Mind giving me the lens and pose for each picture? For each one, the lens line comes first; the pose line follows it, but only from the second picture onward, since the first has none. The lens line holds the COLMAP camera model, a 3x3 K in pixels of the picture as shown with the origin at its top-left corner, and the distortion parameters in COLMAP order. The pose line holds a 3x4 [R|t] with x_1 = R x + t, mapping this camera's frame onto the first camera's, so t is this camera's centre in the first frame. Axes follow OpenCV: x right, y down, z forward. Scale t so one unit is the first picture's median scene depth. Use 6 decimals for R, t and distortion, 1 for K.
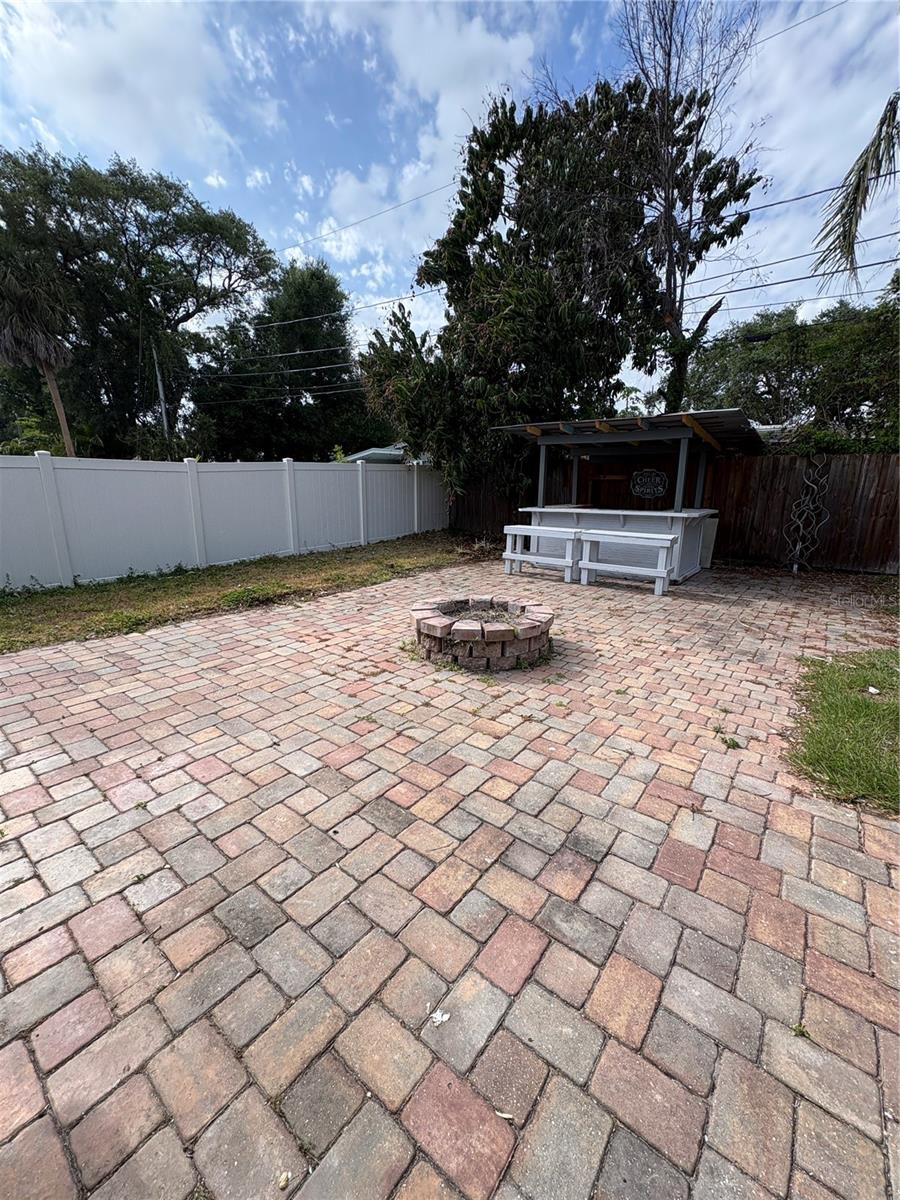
lens RADIAL K [[476.8, 0, 450.0], [0, 476.8, 600.0], [0, 0, 1]] dist [0.002016, 0.000294]
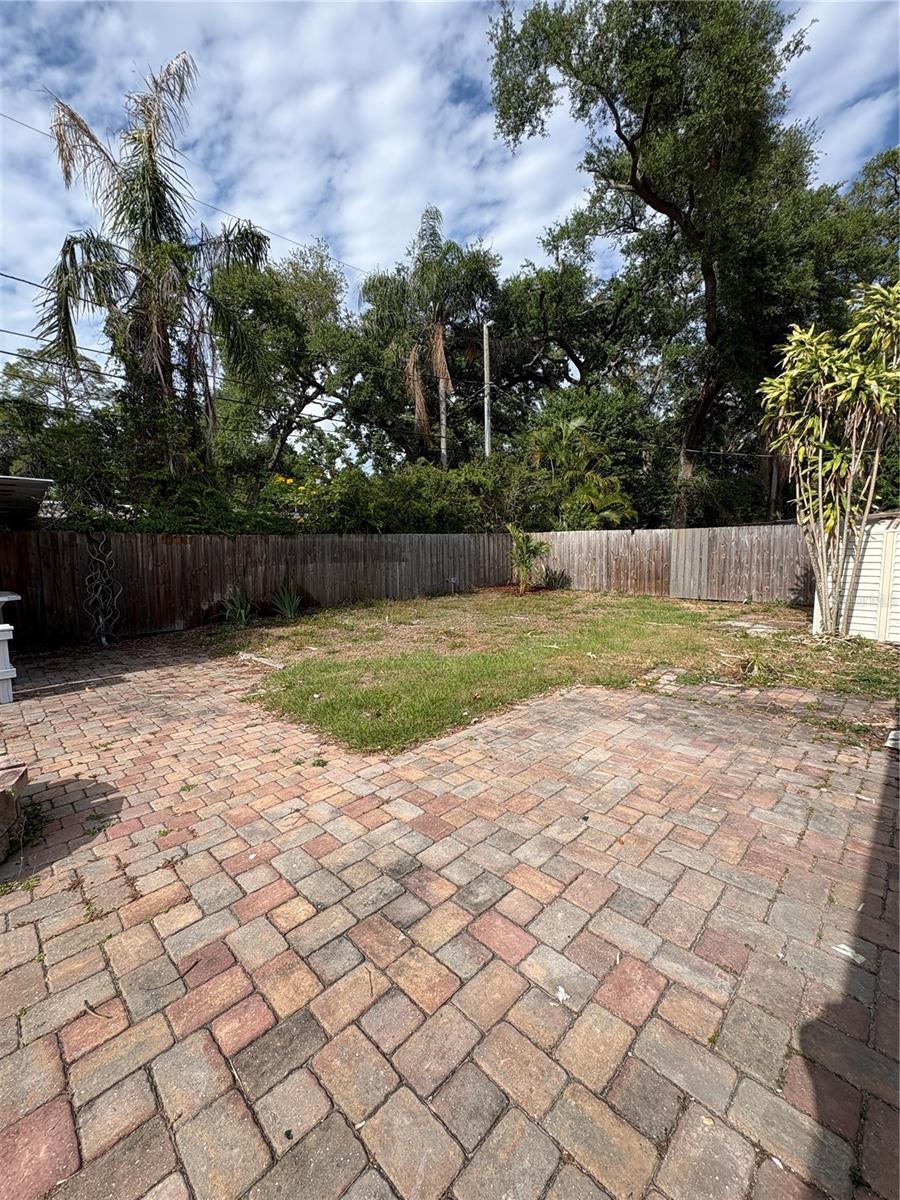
lens RADIAL K [[476.8, 0, 450.0], [0, 476.8, 600.0], [0, 0, 1]] dist [0.002016, 0.000294]
pose [[0.119965, -0.100888, 0.987639, -0.375477], [0.253646, 0.964921, 0.067758, -0.070391], [-0.959829, 0.242381, 0.141347, 0.290853]]
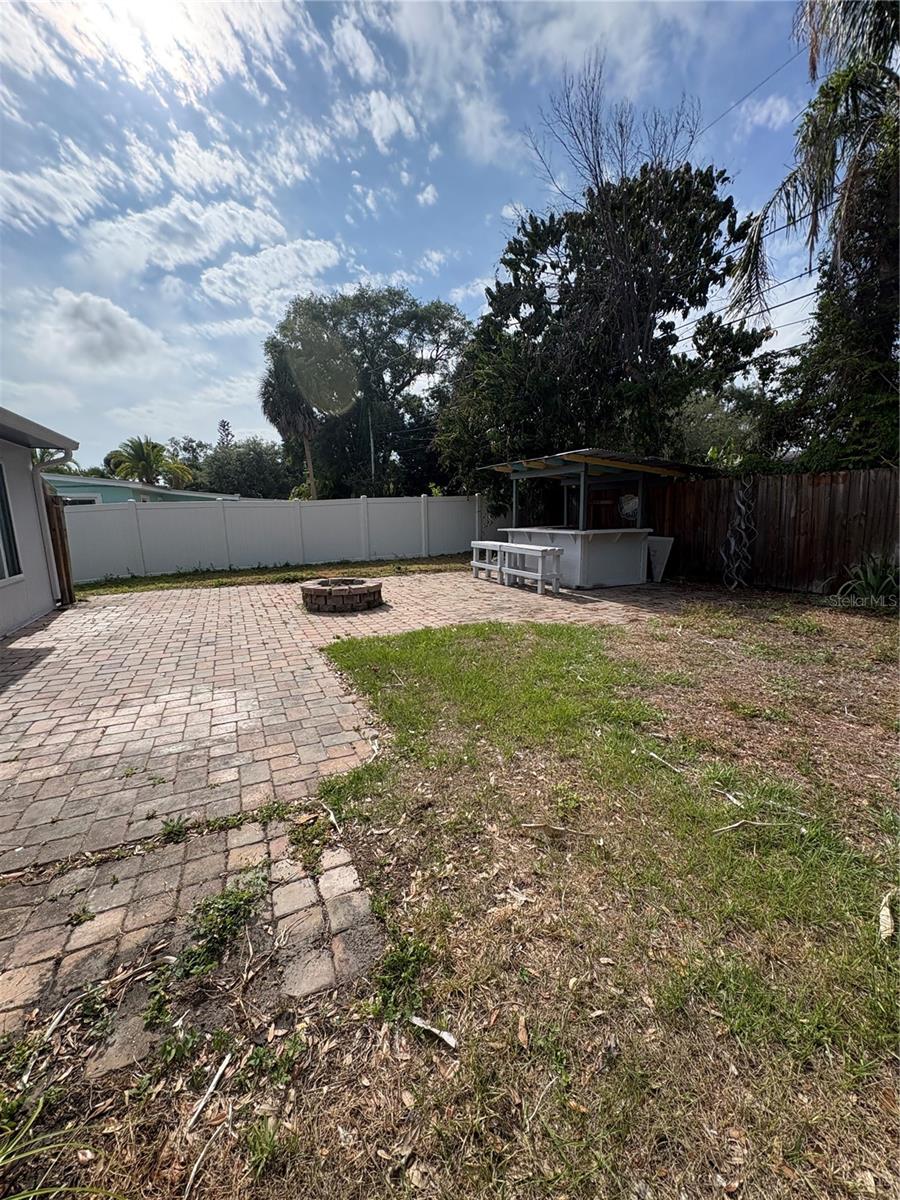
lens RADIAL K [[485.5, 0, 450.0], [0, 485.5, 600.0], [0, 0, 1]] dist [0.009895, 0.000509]
pose [[0.885013, 0.066962, -0.460725, 1.406674], [-0.093657, 0.994979, -0.035296, 0.124875], [0.456048, 0.074388, 0.886841, -0.448699]]
